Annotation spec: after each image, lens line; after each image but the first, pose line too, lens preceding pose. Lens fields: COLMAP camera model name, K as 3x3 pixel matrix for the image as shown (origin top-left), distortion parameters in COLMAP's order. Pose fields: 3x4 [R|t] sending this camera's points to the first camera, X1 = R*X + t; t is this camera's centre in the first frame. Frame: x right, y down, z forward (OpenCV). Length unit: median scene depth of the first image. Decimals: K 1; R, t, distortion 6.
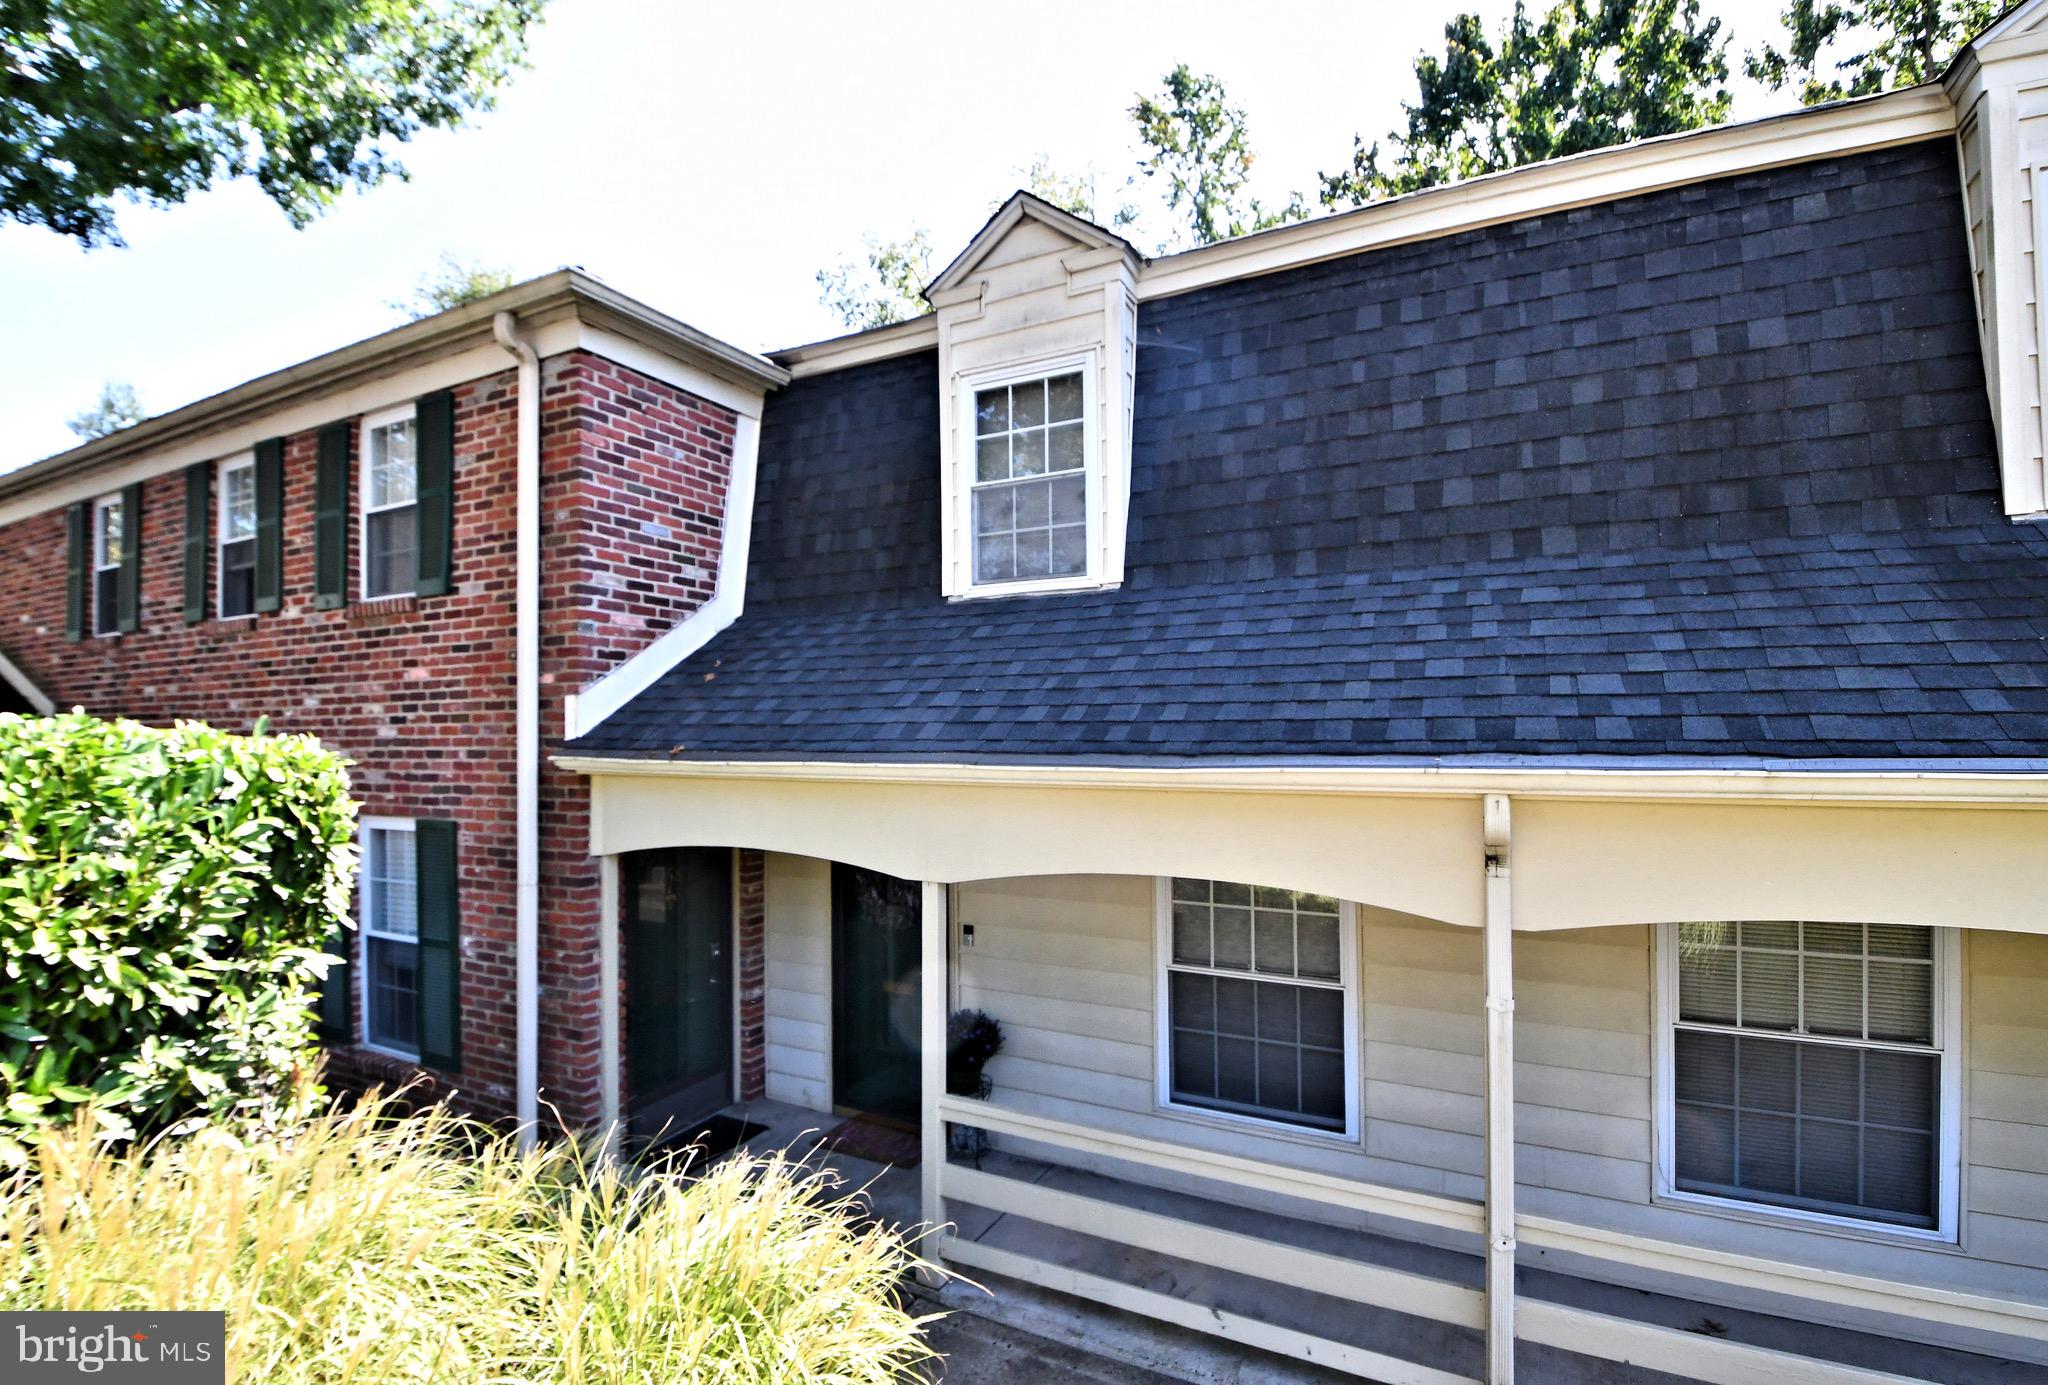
lens RADIAL K [[922.3, 0, 1092.2], [0, 922.3, 743.3], [0, 0, 1]] dist [-0.009044, -0.005710]
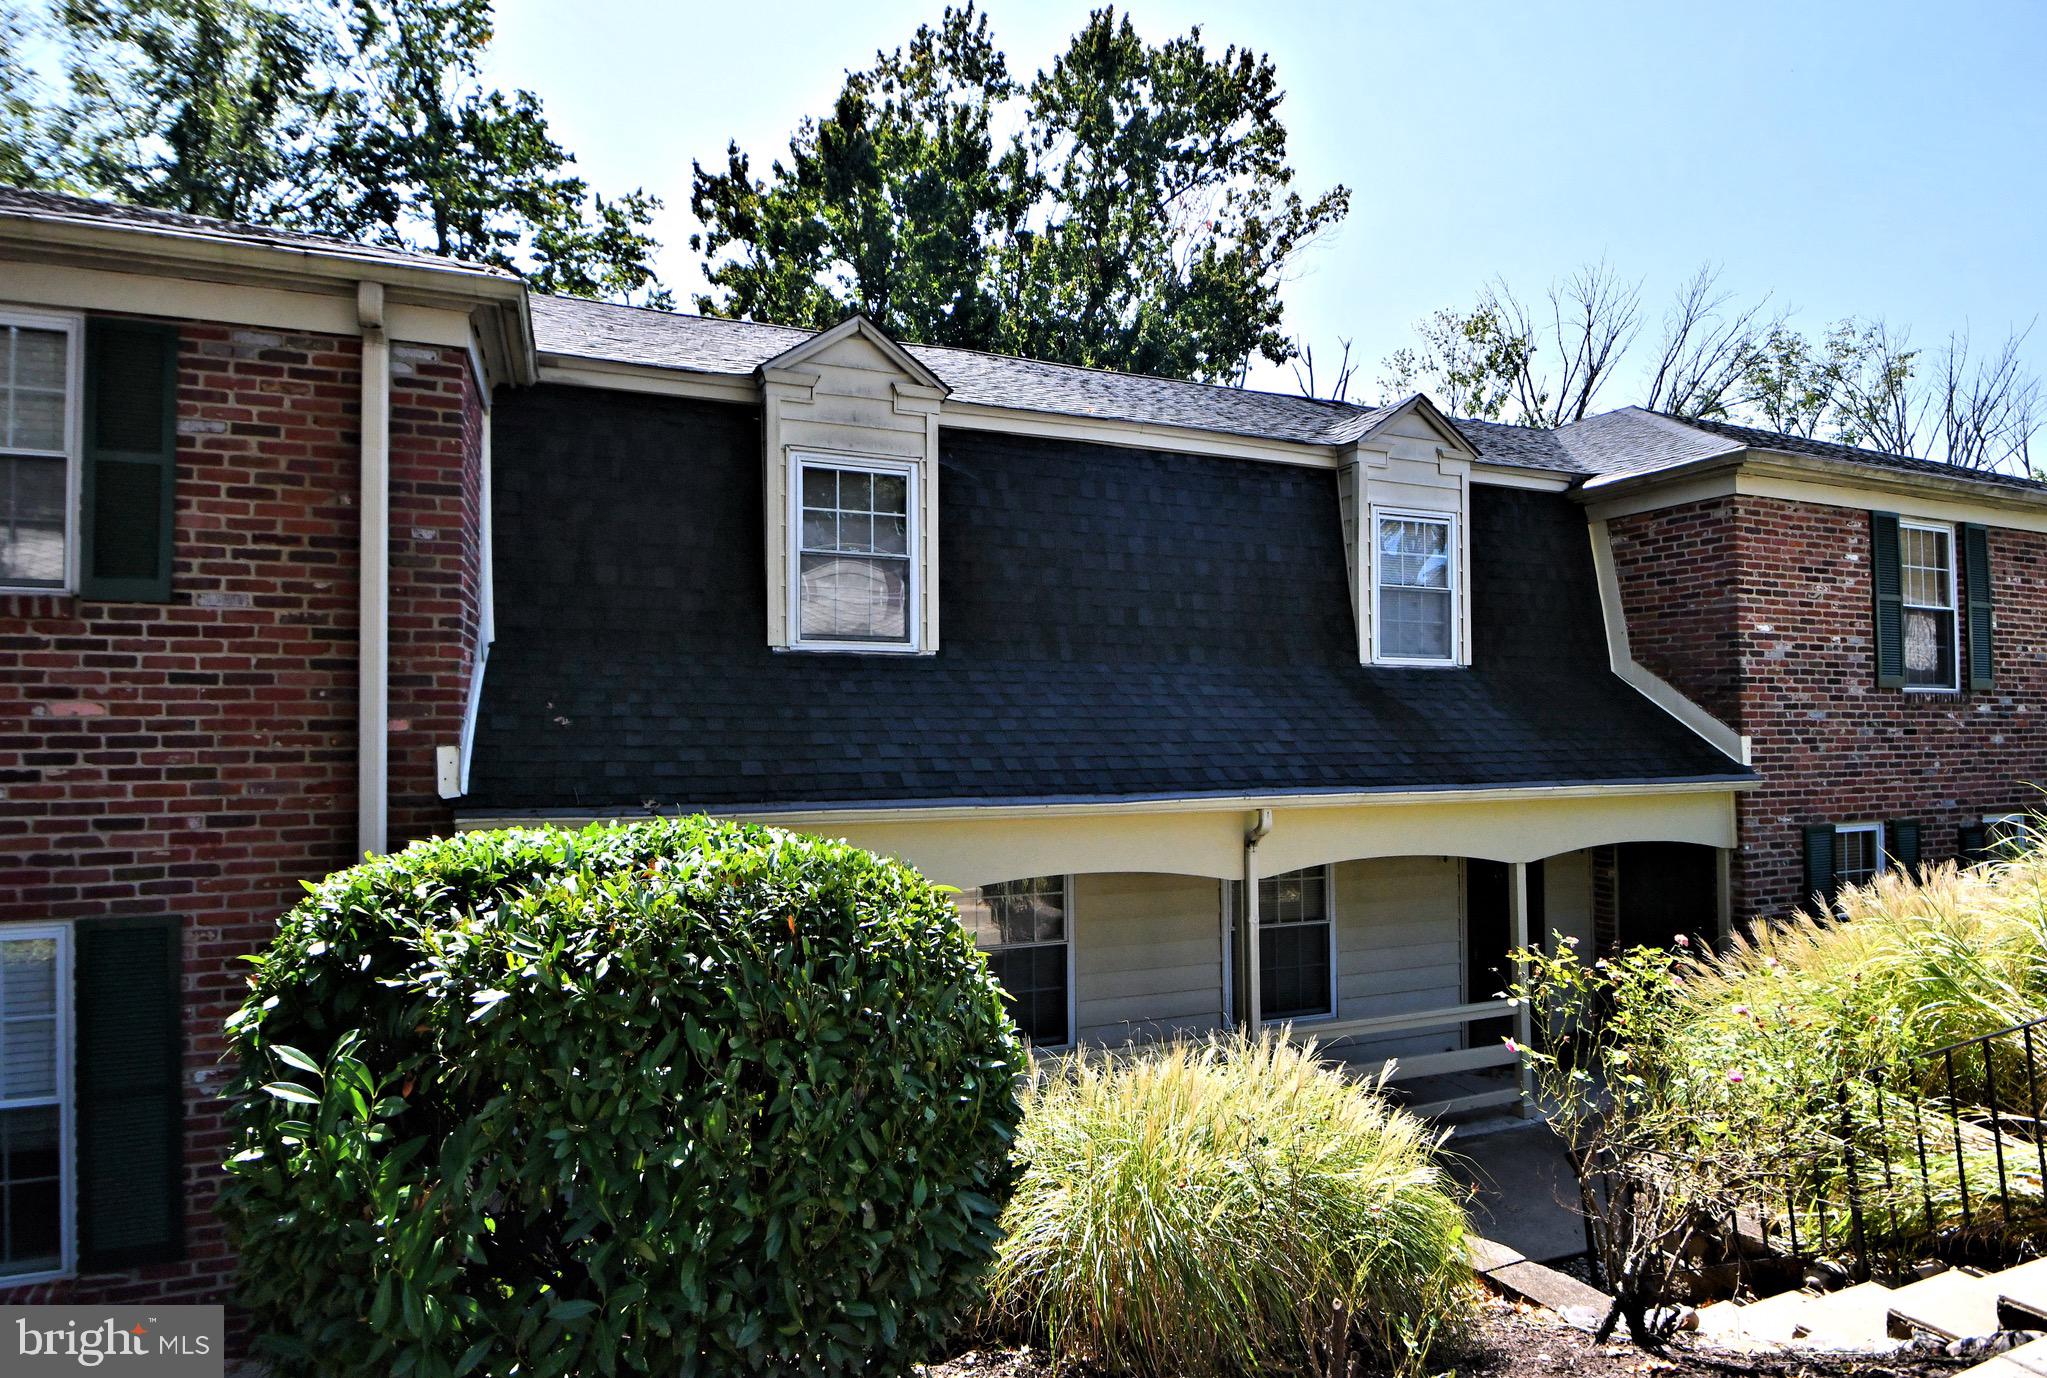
lens RADIAL K [[1091.3, 0, 1028.1], [0, 1091.3, 695.5], [0, 0, 1]] dist [0.003856, -0.013067]
pose [[0.660389, 0.017328, 0.750724, -0.959455], [-0.004217, 0.999804, -0.019367, -0.080455], [-0.750912, 0.009623, 0.660332, -0.084410]]
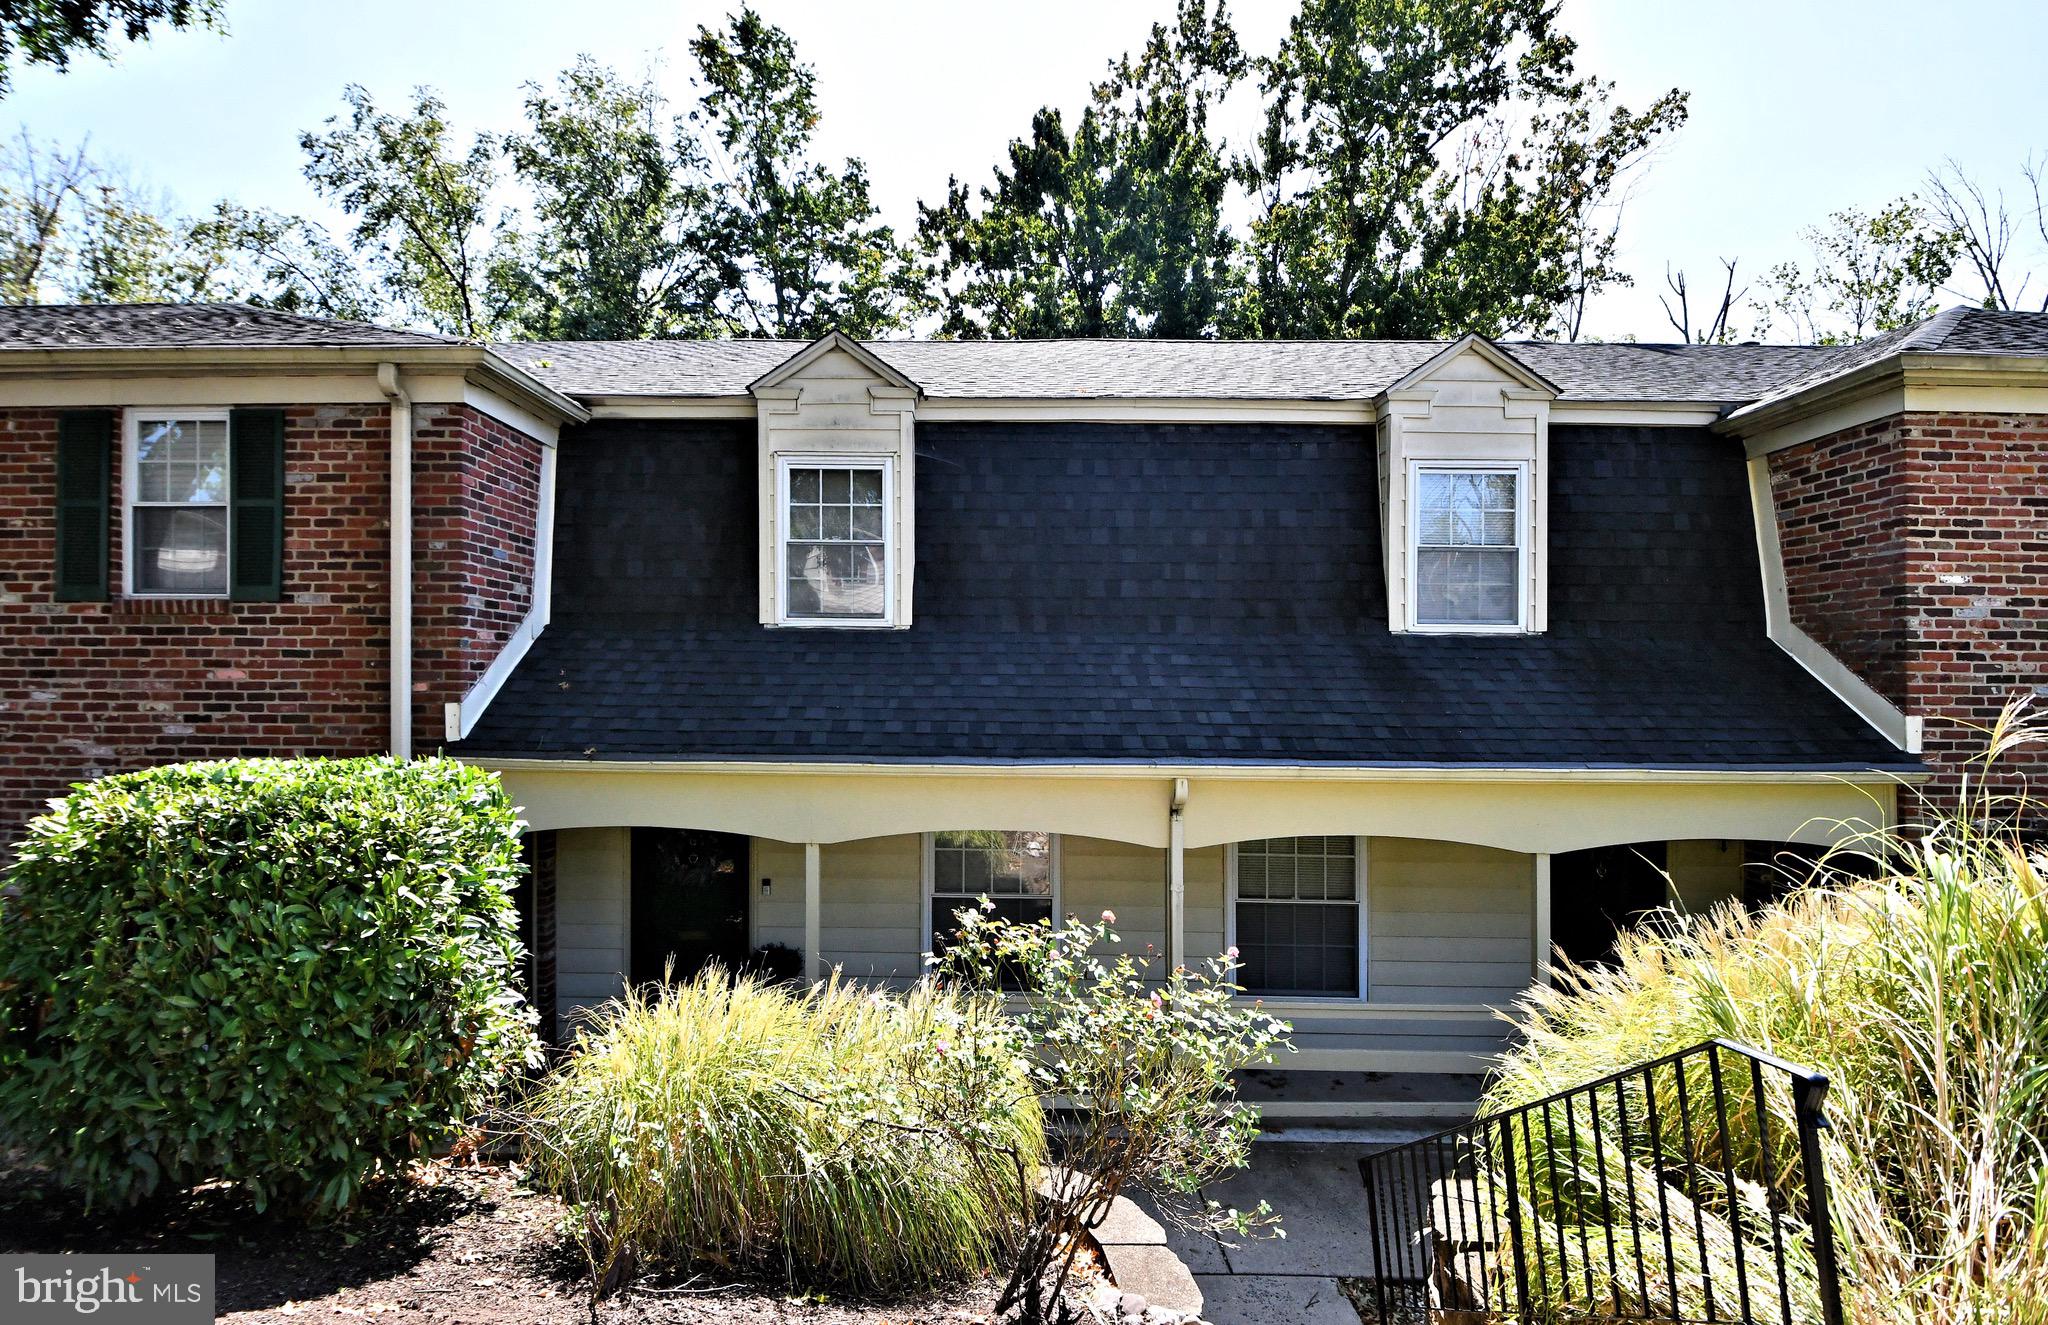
lens RADIAL K [[1030.0, 0, 1007.7], [0, 1030.0, 699.0], [0, 0, 1]] dist [-0.001195, -0.010432]
pose [[0.900548, 0.004929, 0.434728, -0.491595], [-0.011085, 0.999871, 0.011626, -0.078188], [-0.434614, -0.015288, 0.900487, -0.463810]]
